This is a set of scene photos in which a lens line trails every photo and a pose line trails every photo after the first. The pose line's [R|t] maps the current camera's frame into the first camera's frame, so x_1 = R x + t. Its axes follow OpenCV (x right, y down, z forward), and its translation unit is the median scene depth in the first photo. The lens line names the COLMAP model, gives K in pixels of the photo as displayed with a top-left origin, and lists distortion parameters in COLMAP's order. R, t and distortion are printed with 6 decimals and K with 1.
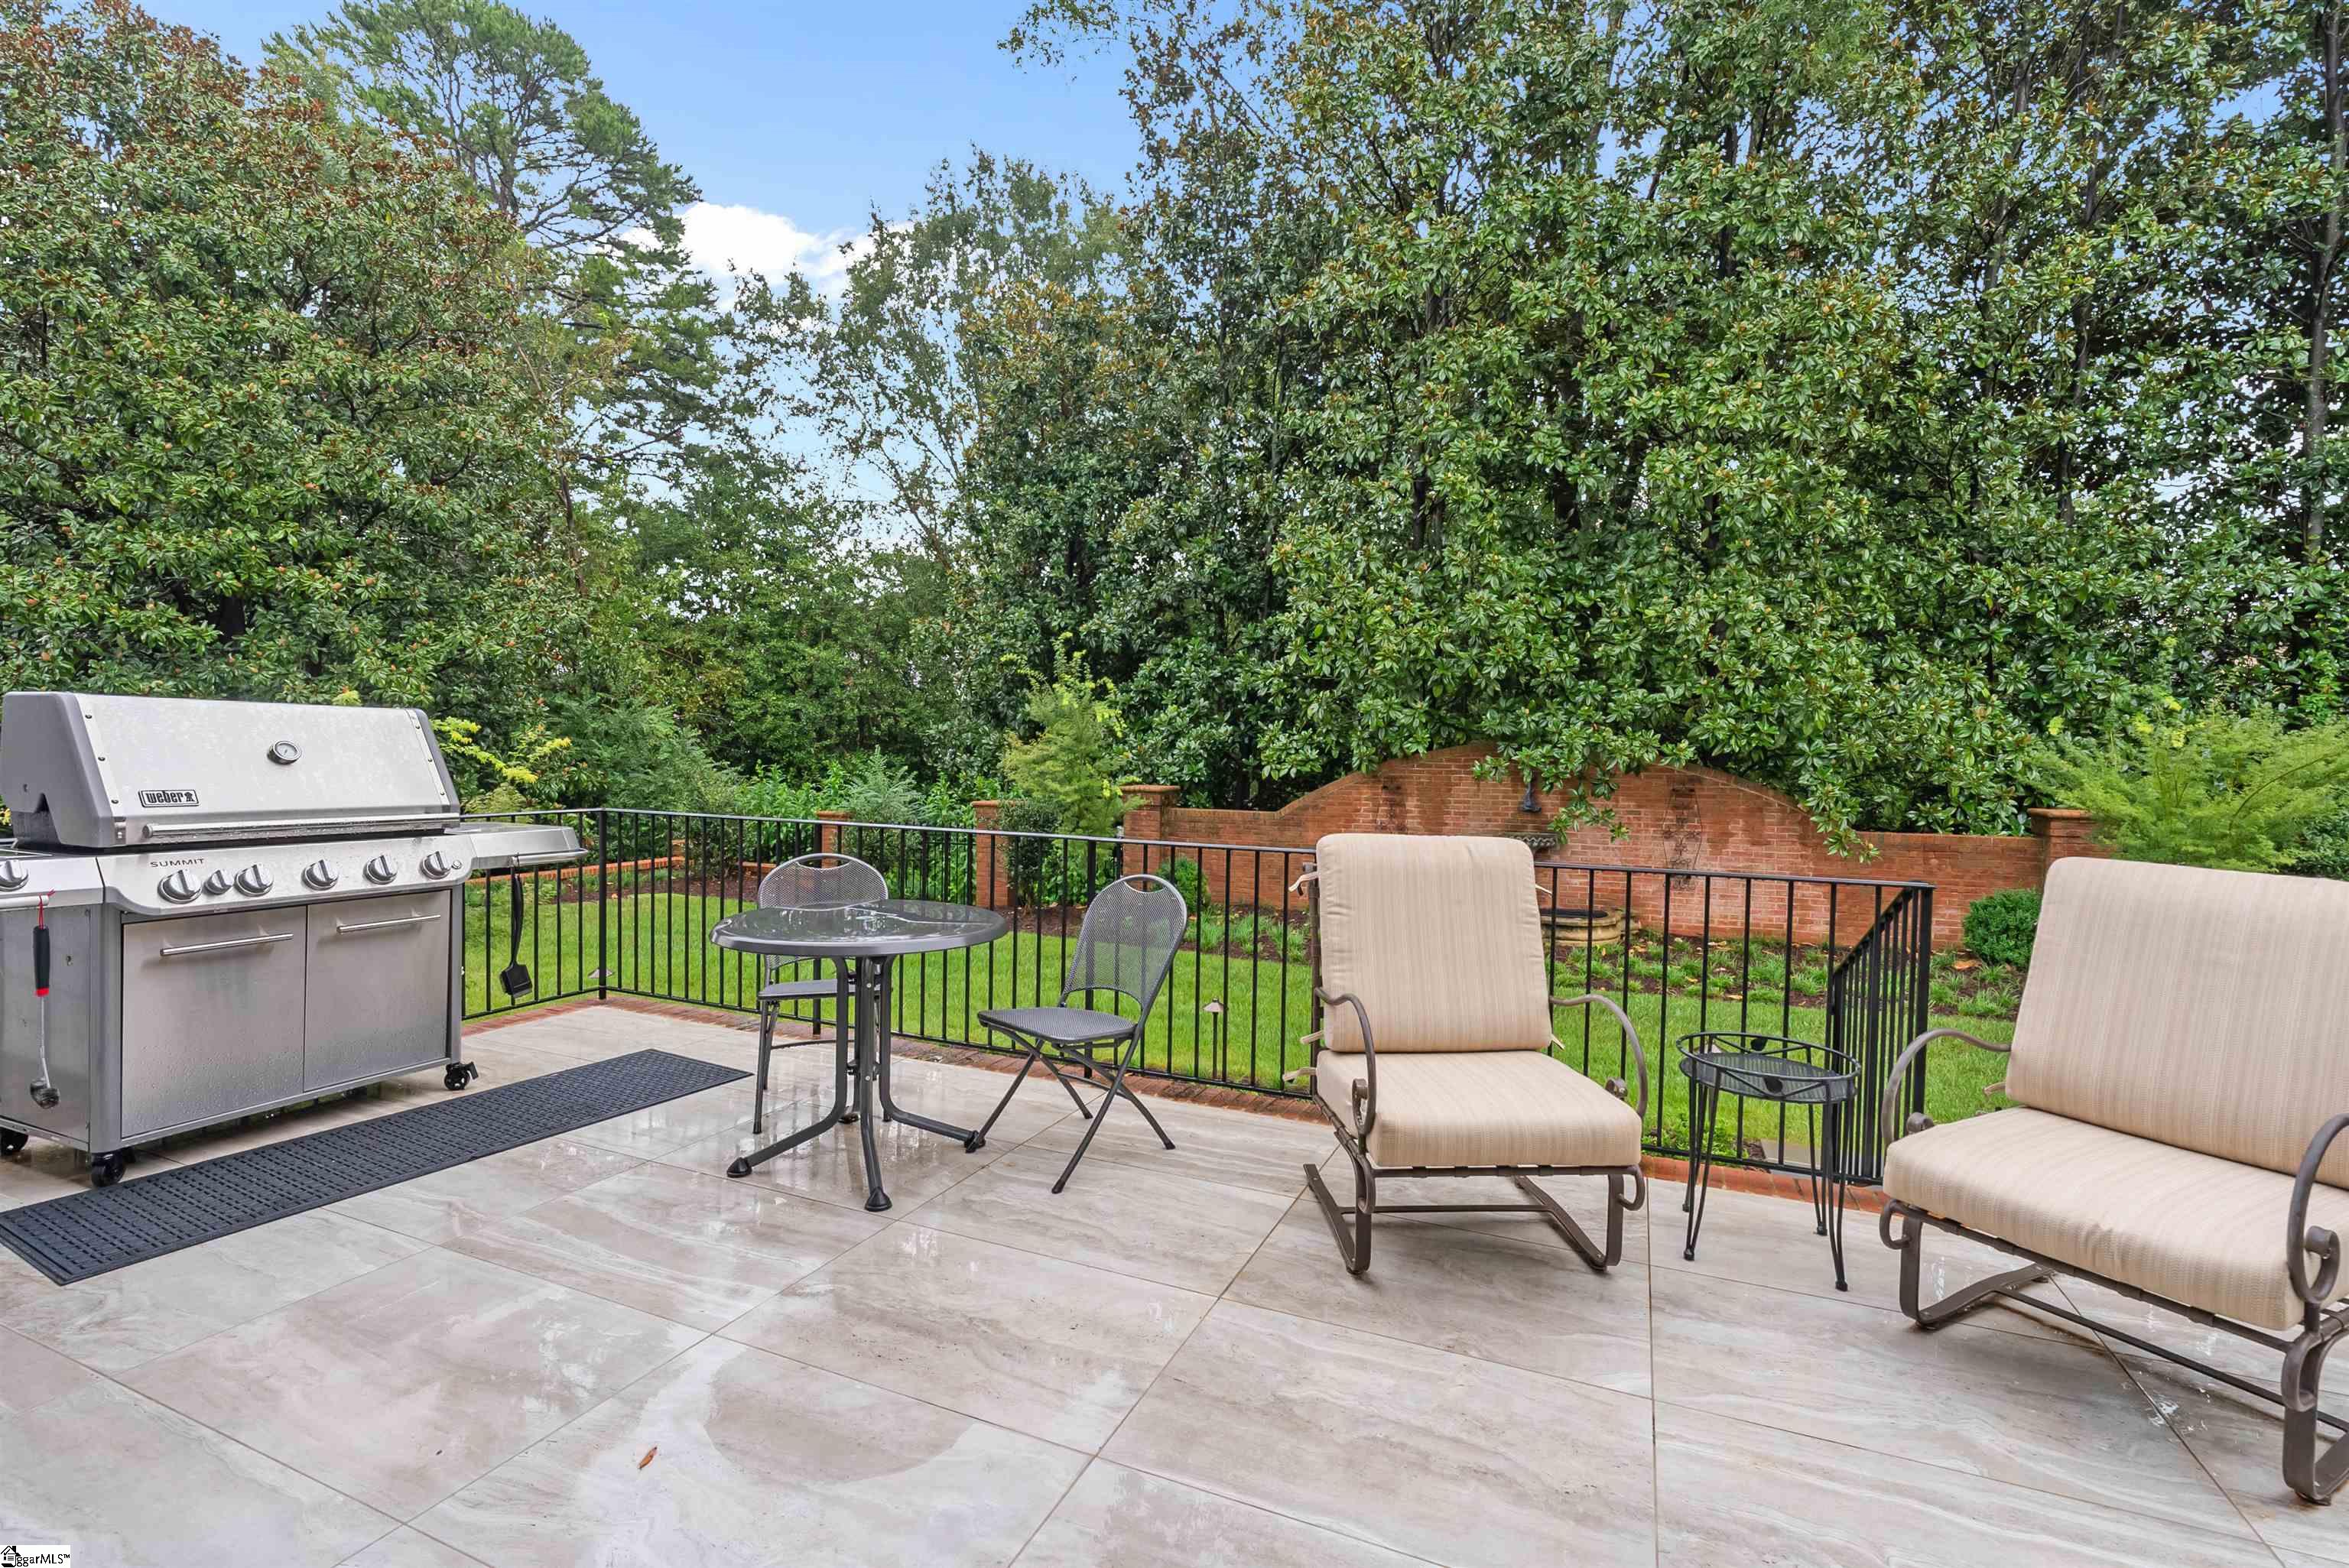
lens RADIAL K [[1076.0, 0, 1172.6], [0, 1076.0, 771.3], [0, 0, 1]] dist [-0.012377, -0.000223]
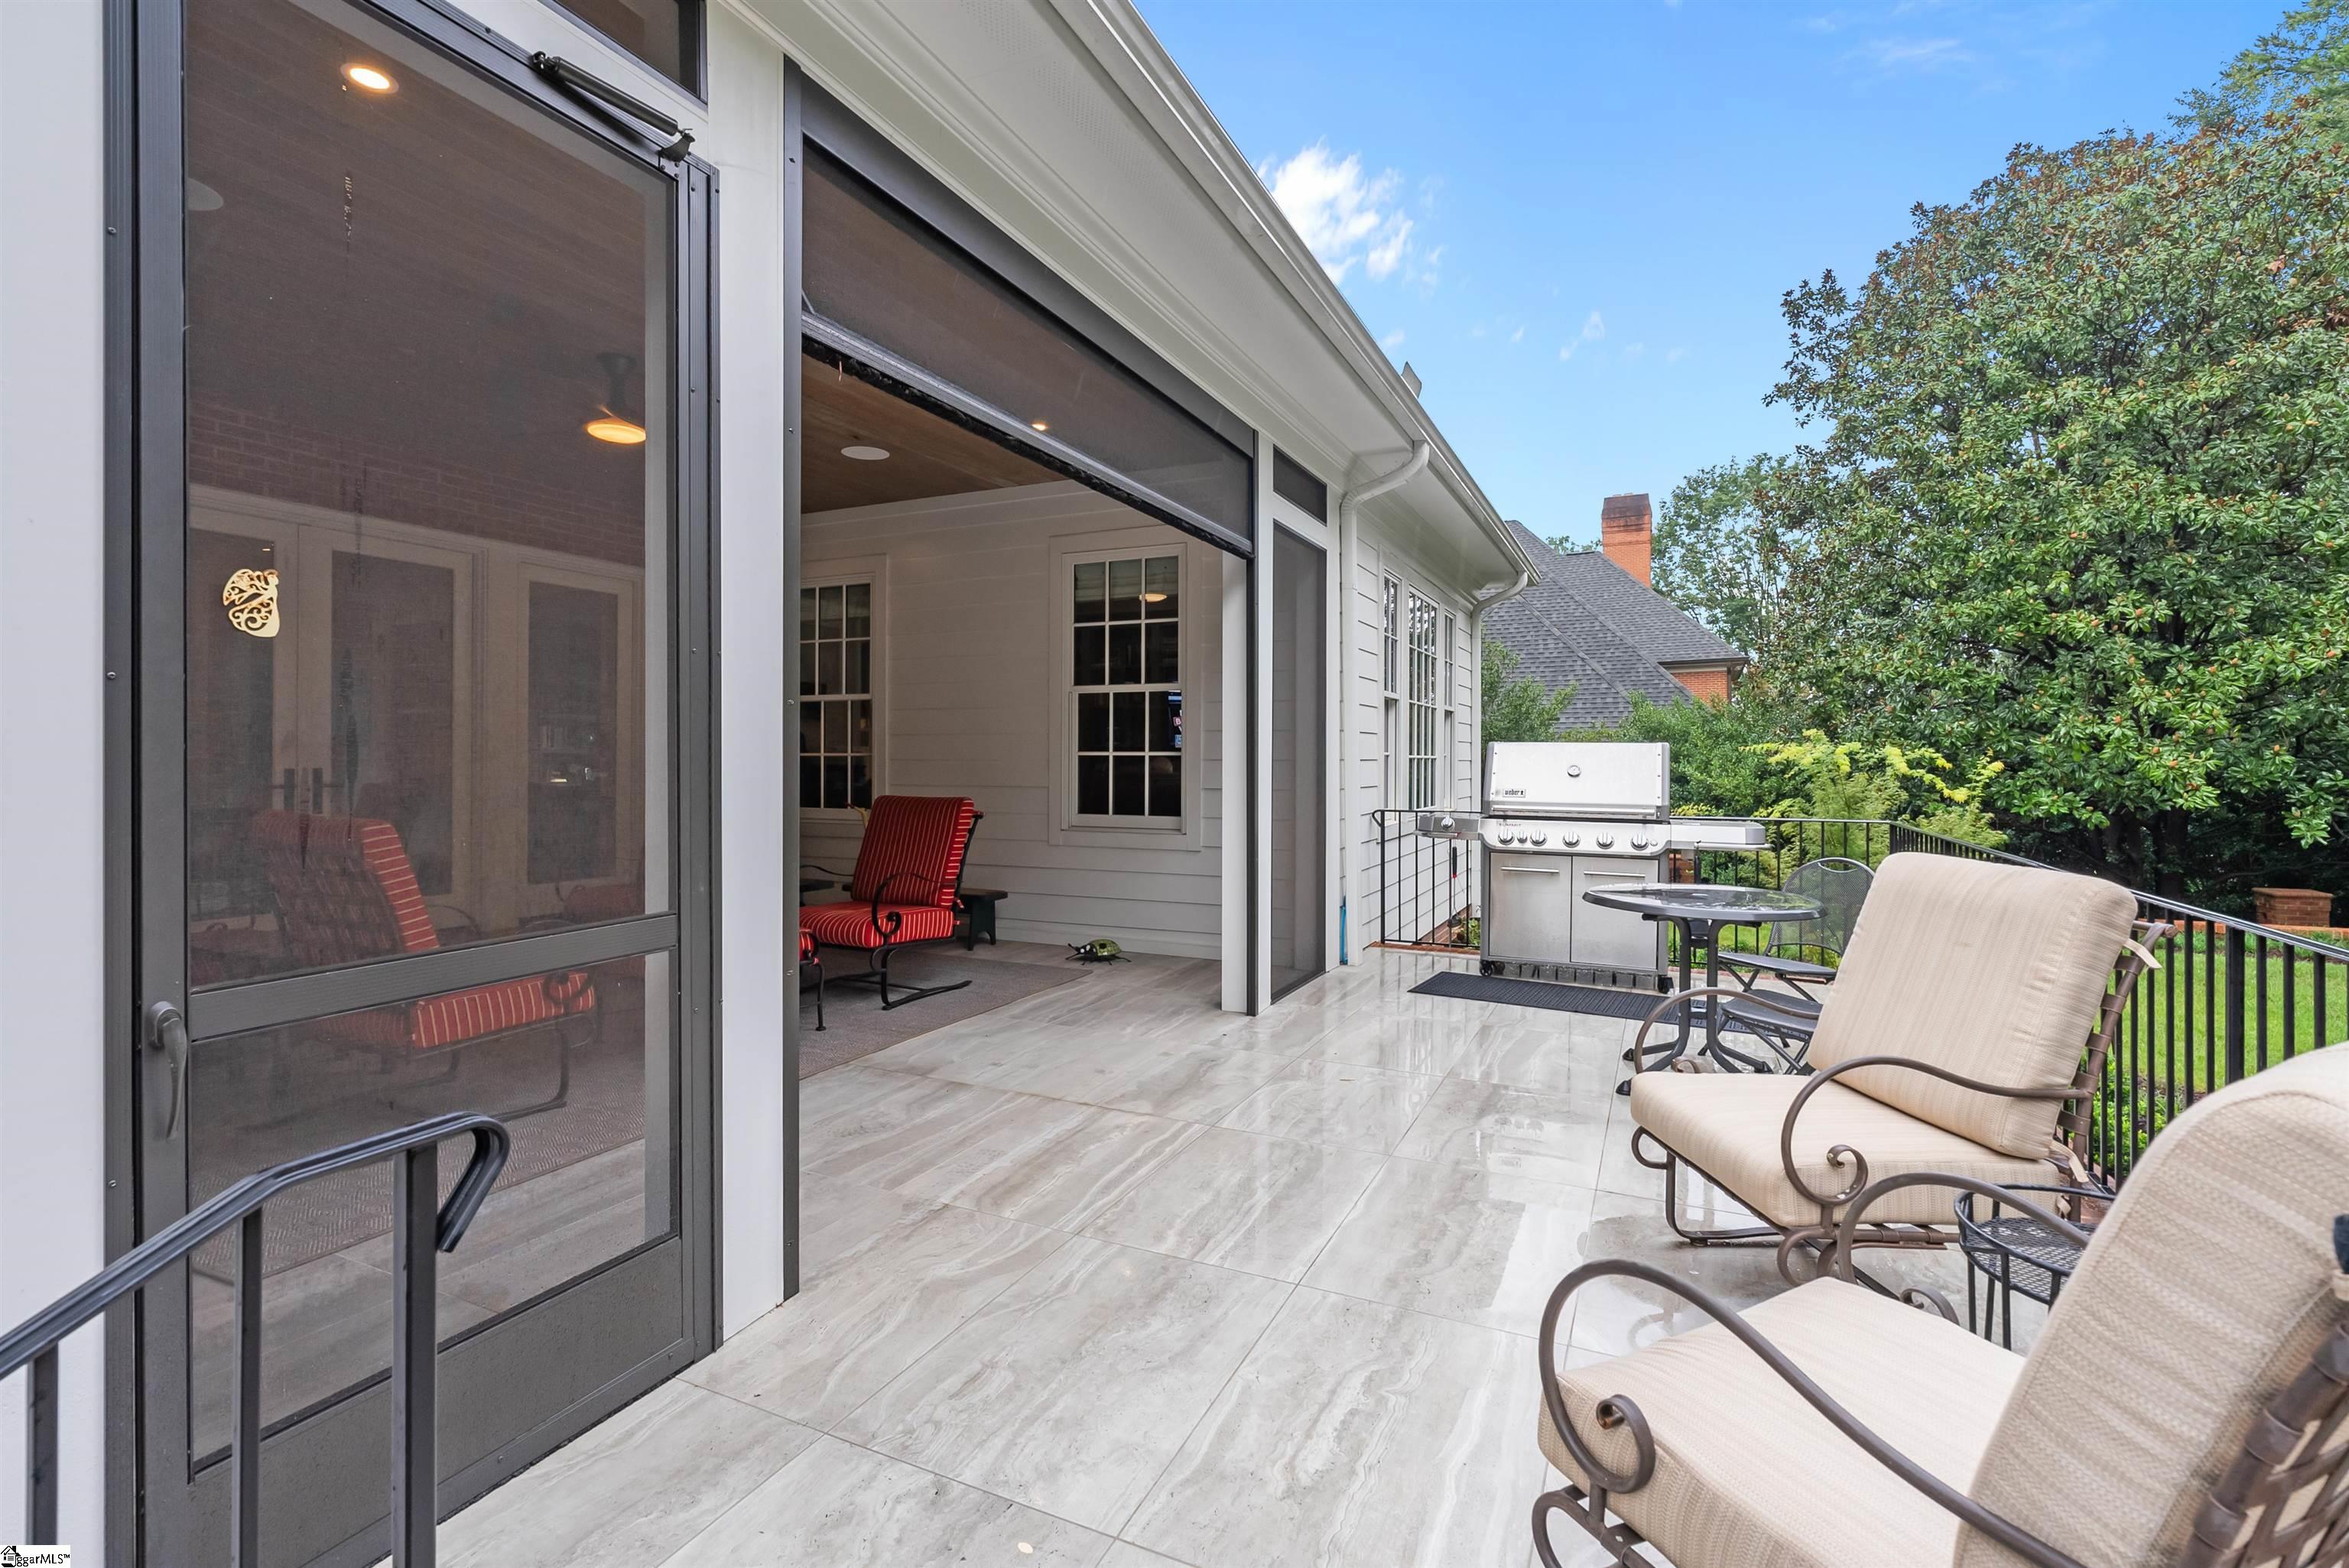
lens RADIAL K [[1076.0, 0, 1181.1], [0, 1076.0, 763.7], [0, 0, 1]] dist [-0.012377, -0.000223]
pose [[-0.028030, -0.012455, -0.999529, 0.869746], [-0.025664, 0.999602, -0.011736, 0.006869], [0.999278, 0.025323, -0.028339, 0.342185]]
